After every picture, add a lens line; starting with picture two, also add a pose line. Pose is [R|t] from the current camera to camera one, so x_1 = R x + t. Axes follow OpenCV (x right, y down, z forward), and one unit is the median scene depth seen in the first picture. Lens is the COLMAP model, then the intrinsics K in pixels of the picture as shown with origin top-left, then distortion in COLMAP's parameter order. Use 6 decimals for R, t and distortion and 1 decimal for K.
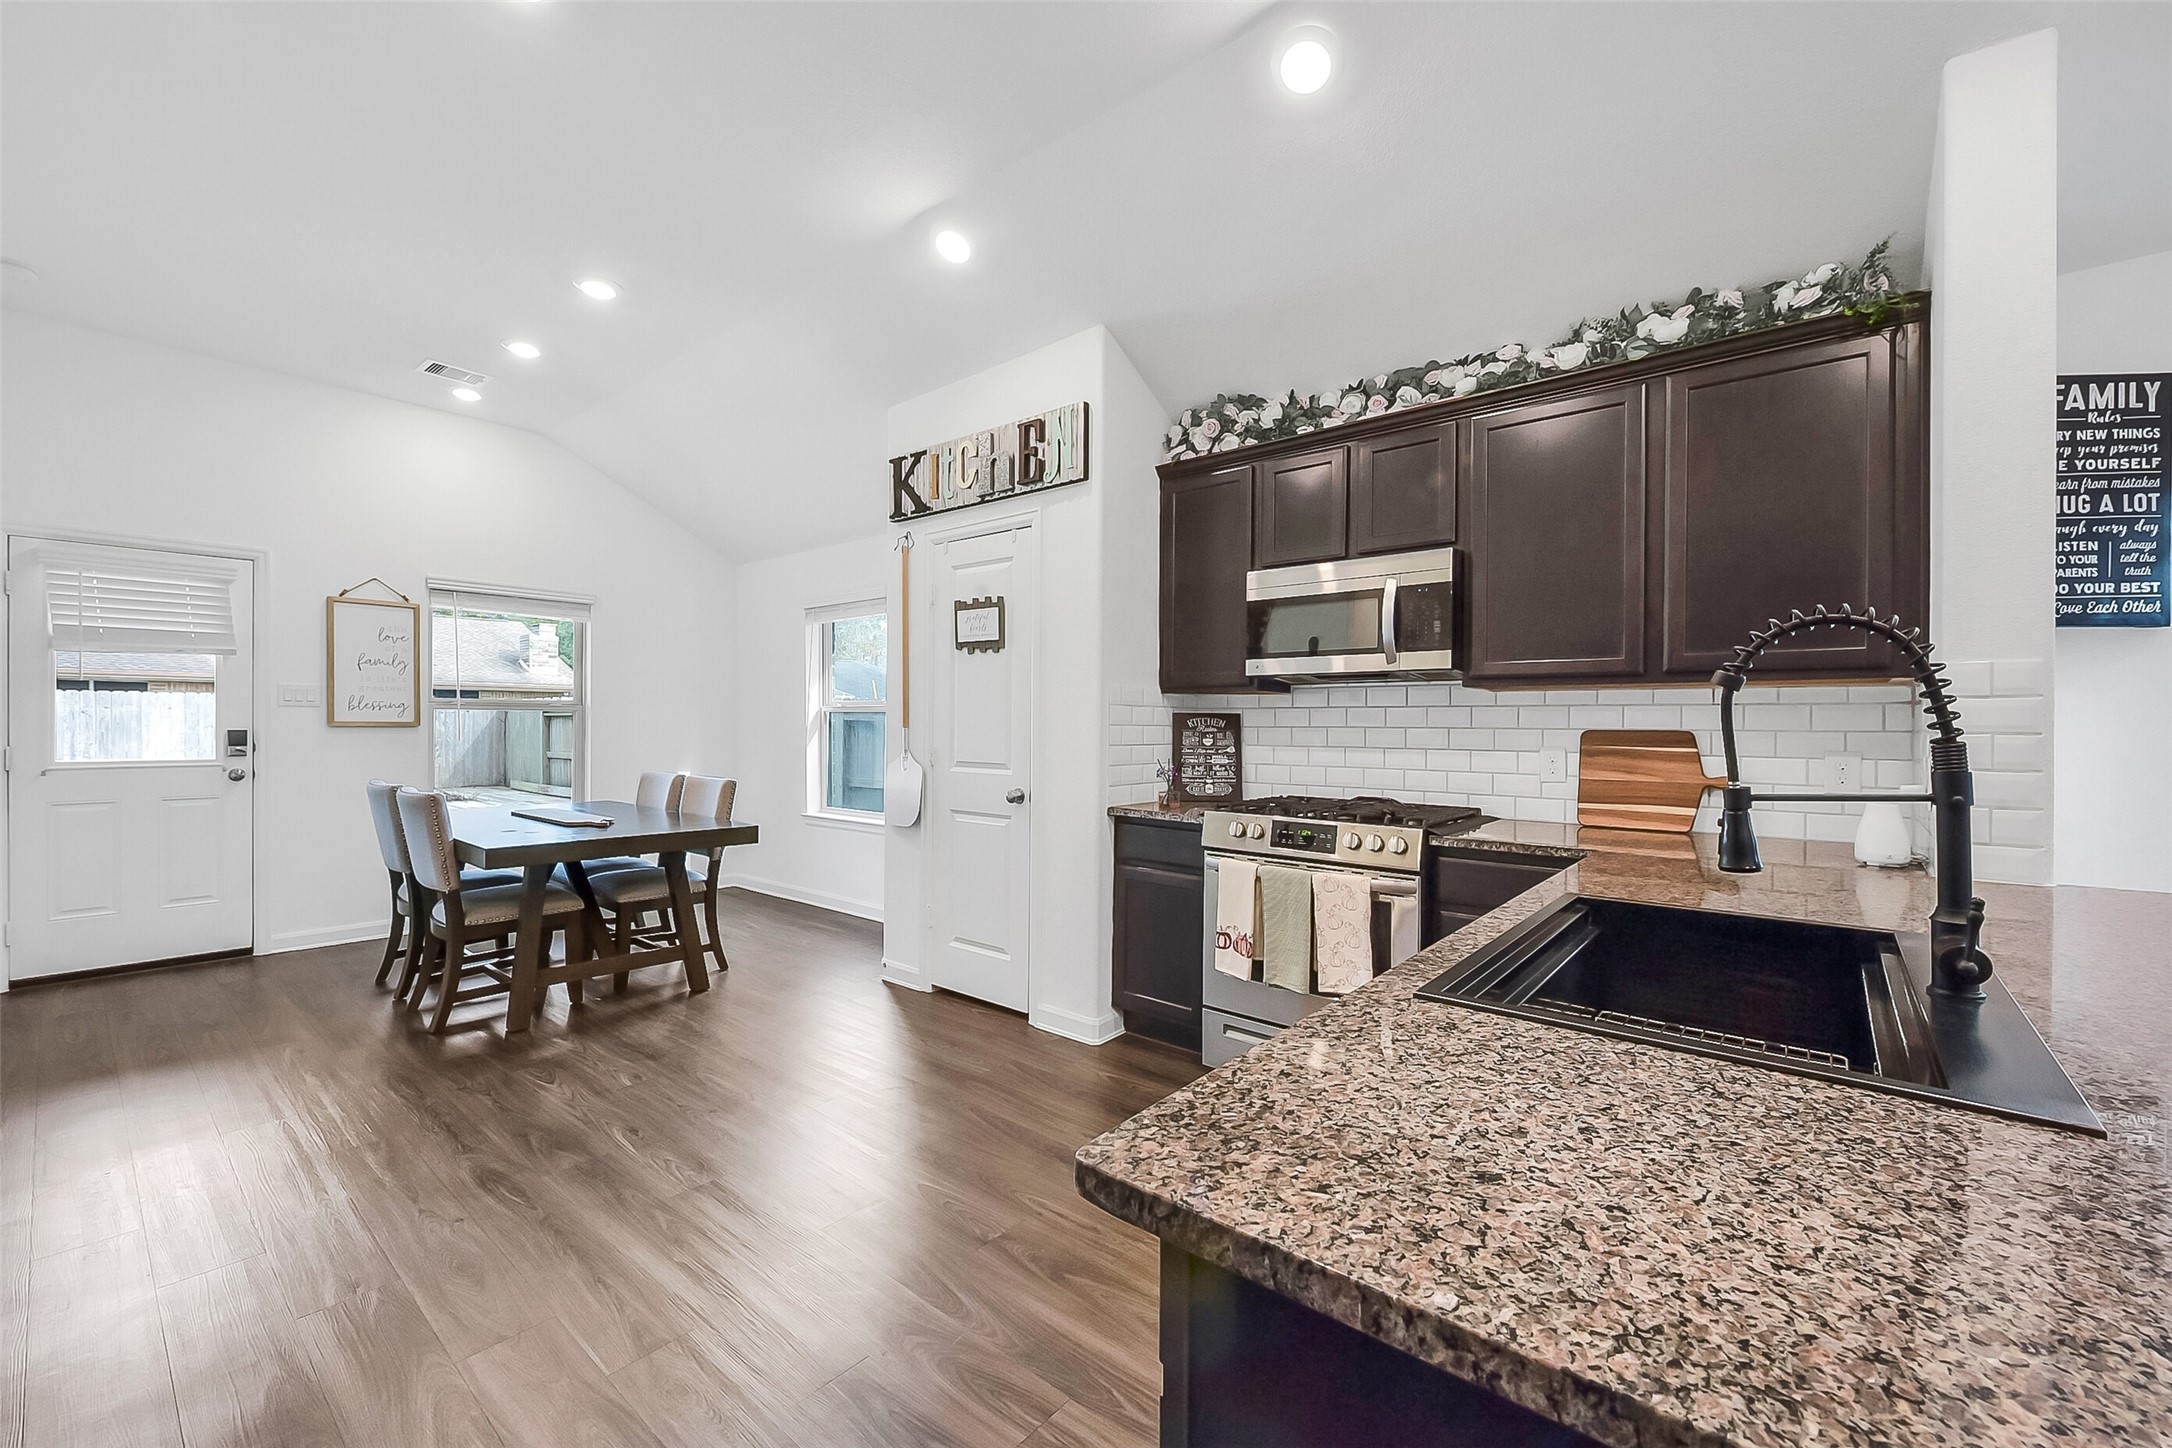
lens RADIAL K [[863.4, 0, 1075.2], [0, 863.4, 727.3], [0, 0, 1]] dist [0.008098, -0.000141]
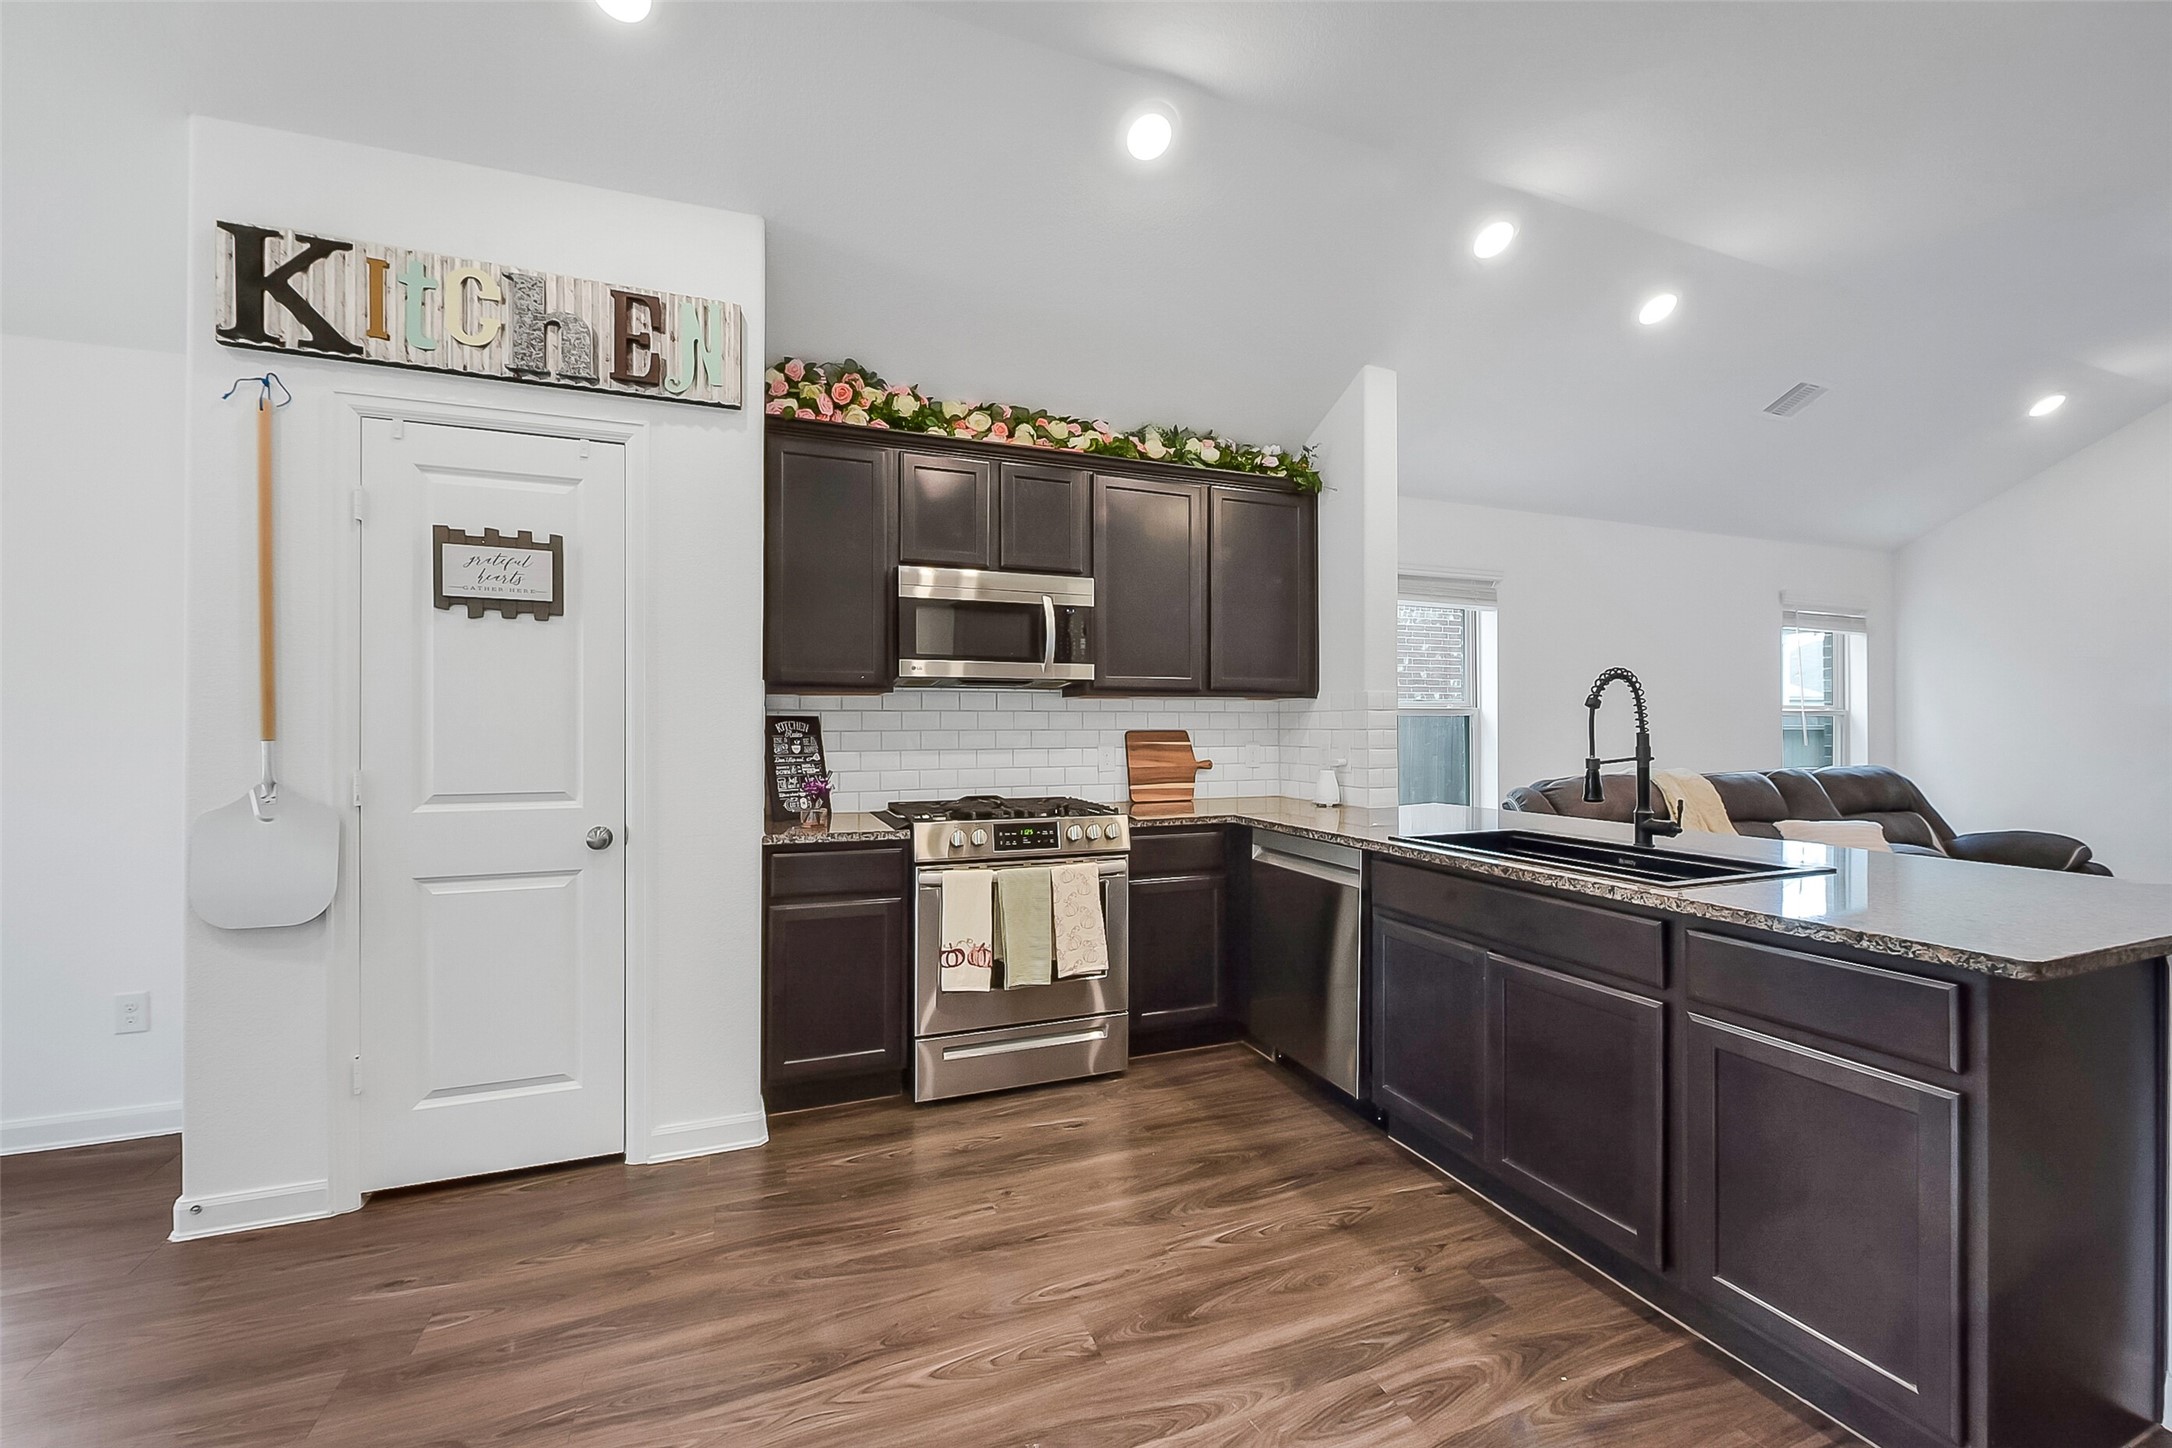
lens RADIAL K [[858.1, 0, 1076.7], [0, 858.1, 725.0], [0, 0, 1]] dist [-0.000136, -0.000447]
pose [[0.482264, -0.006032, 0.876005, -0.509341], [0.008630, 0.999960, 0.002134, -0.007189], [-0.875983, 0.006531, 0.482297, 0.376564]]
